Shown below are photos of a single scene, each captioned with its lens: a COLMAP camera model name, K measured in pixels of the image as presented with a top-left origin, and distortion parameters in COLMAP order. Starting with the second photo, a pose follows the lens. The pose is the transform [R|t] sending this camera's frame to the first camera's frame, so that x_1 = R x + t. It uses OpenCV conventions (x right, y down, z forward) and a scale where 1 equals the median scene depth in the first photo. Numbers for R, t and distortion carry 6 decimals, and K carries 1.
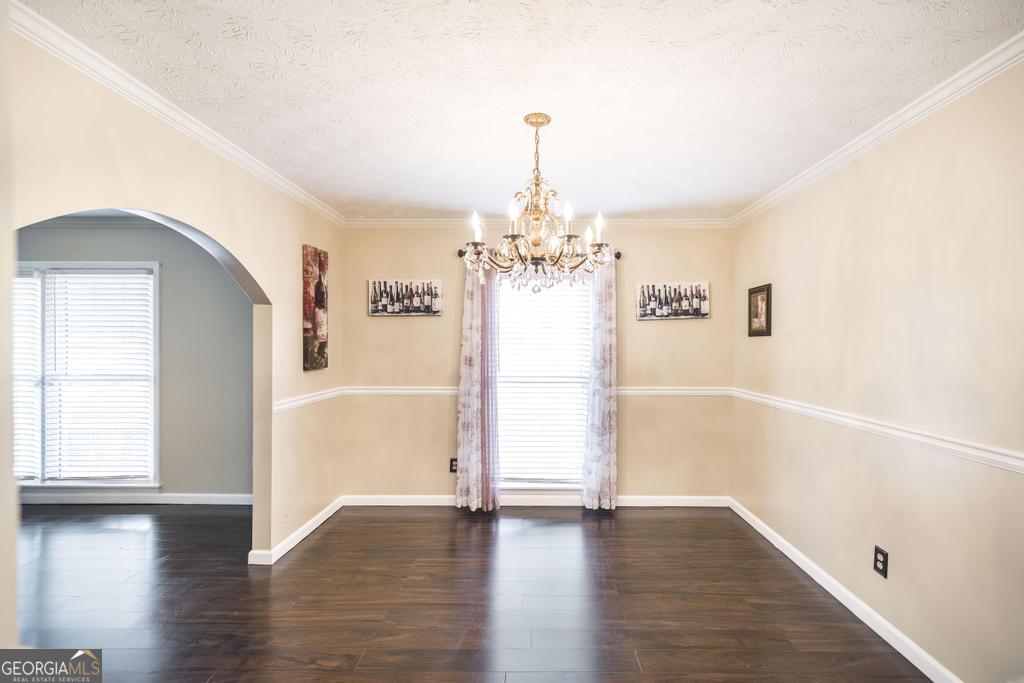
lens RADIAL K [[431.2, 0, 514.6], [0, 431.2, 350.3], [0, 0, 1]] dist [-0.004633, 0.000215]
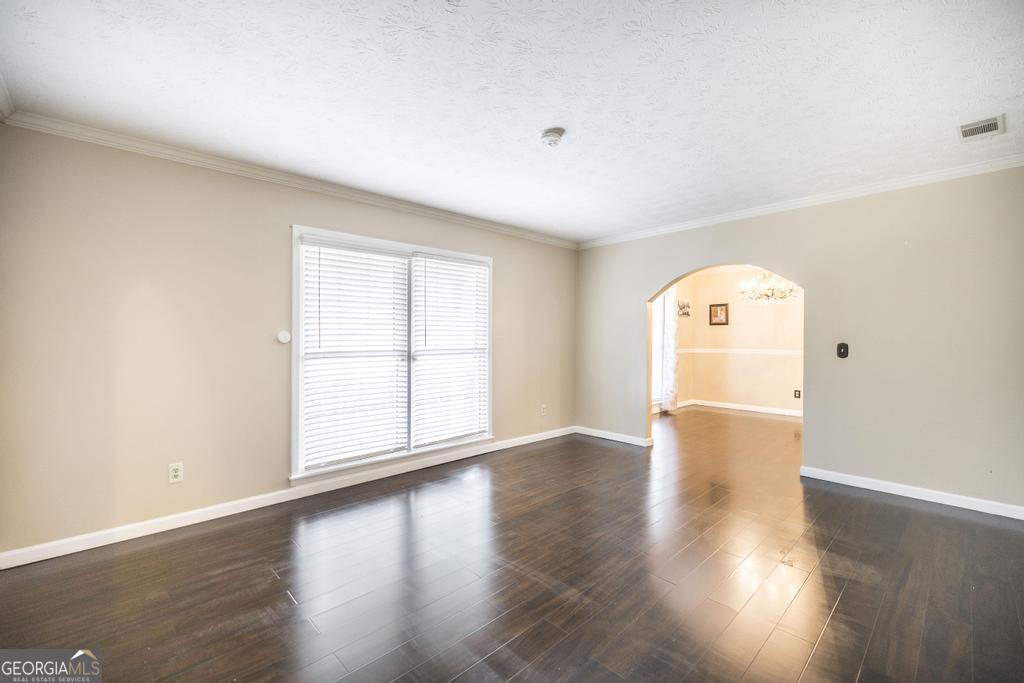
lens RADIAL K [[431.2, 0, 512.2], [0, 431.2, 332.5], [0, 0, 1]] dist [-0.004633, 0.000215]
pose [[0.727802, 0.004087, 0.685775, -1.647100], [-0.004324, 0.999990, -0.001370, 0.012942], [-0.685774, -0.001969, 0.727812, 0.046158]]
